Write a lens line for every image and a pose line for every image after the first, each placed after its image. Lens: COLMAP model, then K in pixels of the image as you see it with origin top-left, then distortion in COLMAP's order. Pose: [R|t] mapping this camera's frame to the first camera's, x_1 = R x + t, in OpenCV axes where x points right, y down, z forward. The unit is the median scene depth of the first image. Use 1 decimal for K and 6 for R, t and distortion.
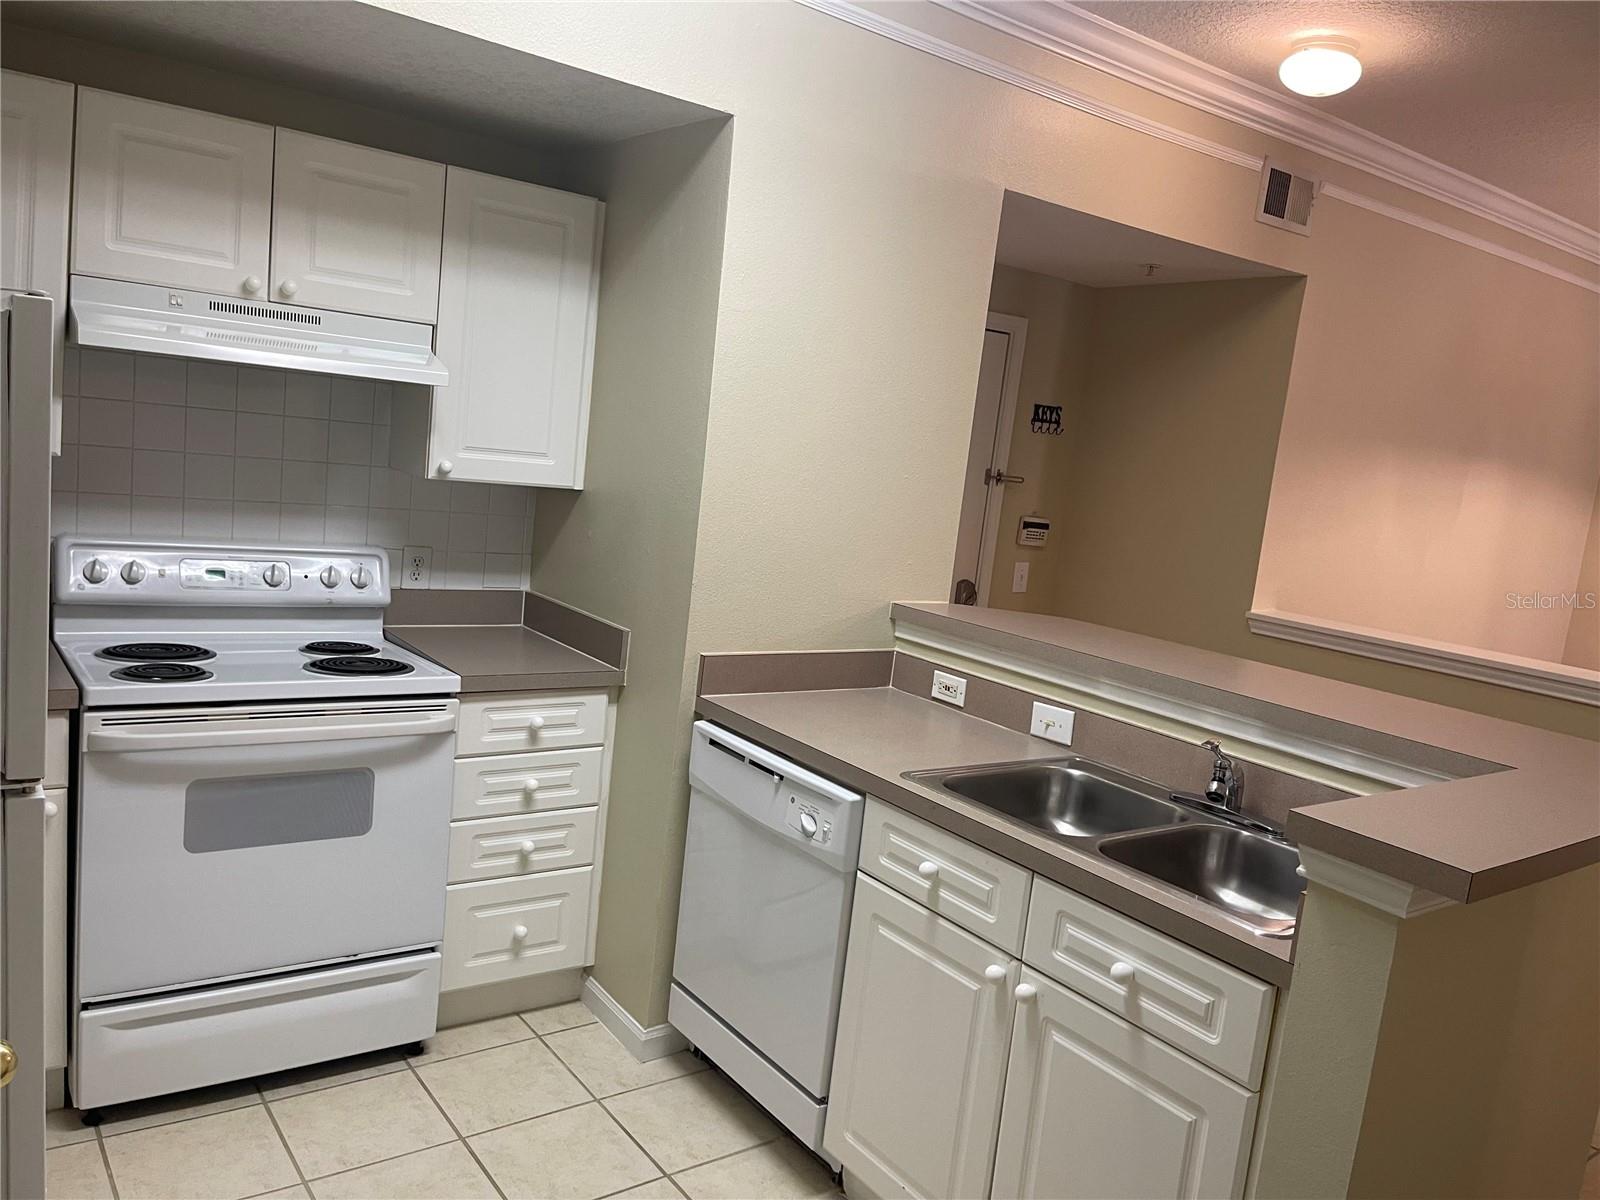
lens RADIAL K [[1231.6, 0, 795.0], [0, 1231.6, 601.4], [0, 0, 1]] dist [0.085686, -0.091720]
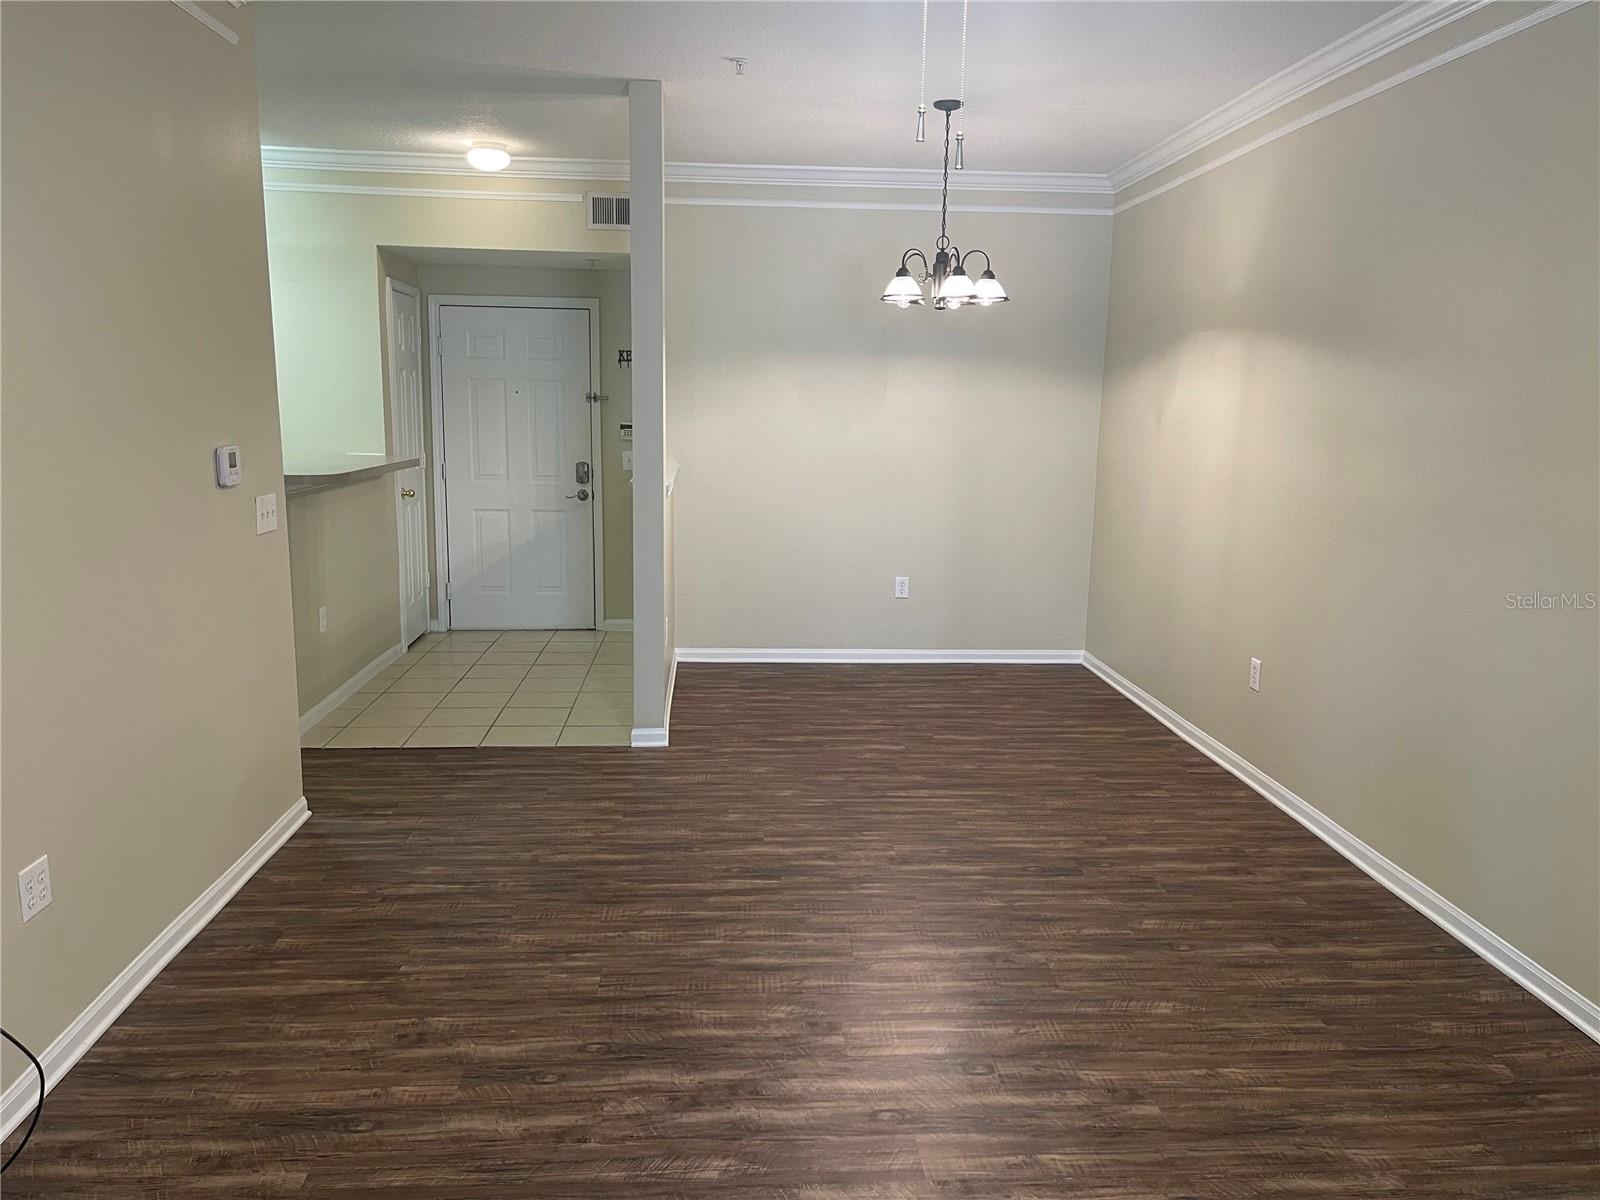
lens RADIAL K [[1231.6, 0, 837.6], [0, 1231.6, 604.5], [0, 0, 1]] dist [0.085686, -0.091720]
pose [[0.845708, 0.000061, -0.533646, 2.068471], [-0.003316, 0.999981, -0.005140, 0.284337], [0.533636, 0.006116, 0.845692, -0.327906]]
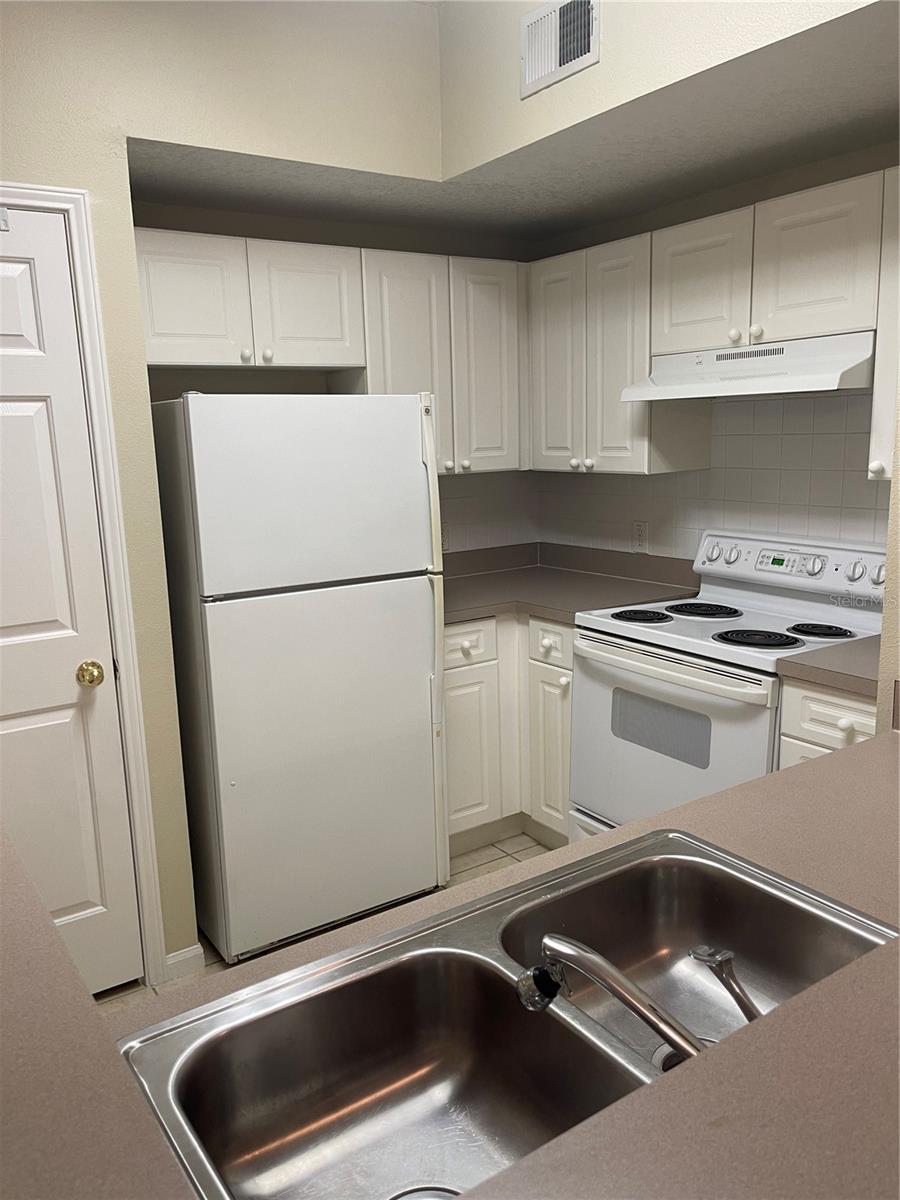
lens RADIAL K [[923.7, 0, 440.5], [0, 923.7, 602.7], [0, 0, 1]] dist [0.085686, -0.091720]
pose [[-0.047325, 0.081629, -0.995539, 0.542622], [-0.114004, 0.989701, 0.086570, -0.024478], [0.992352, 0.117593, -0.037531, 0.719105]]
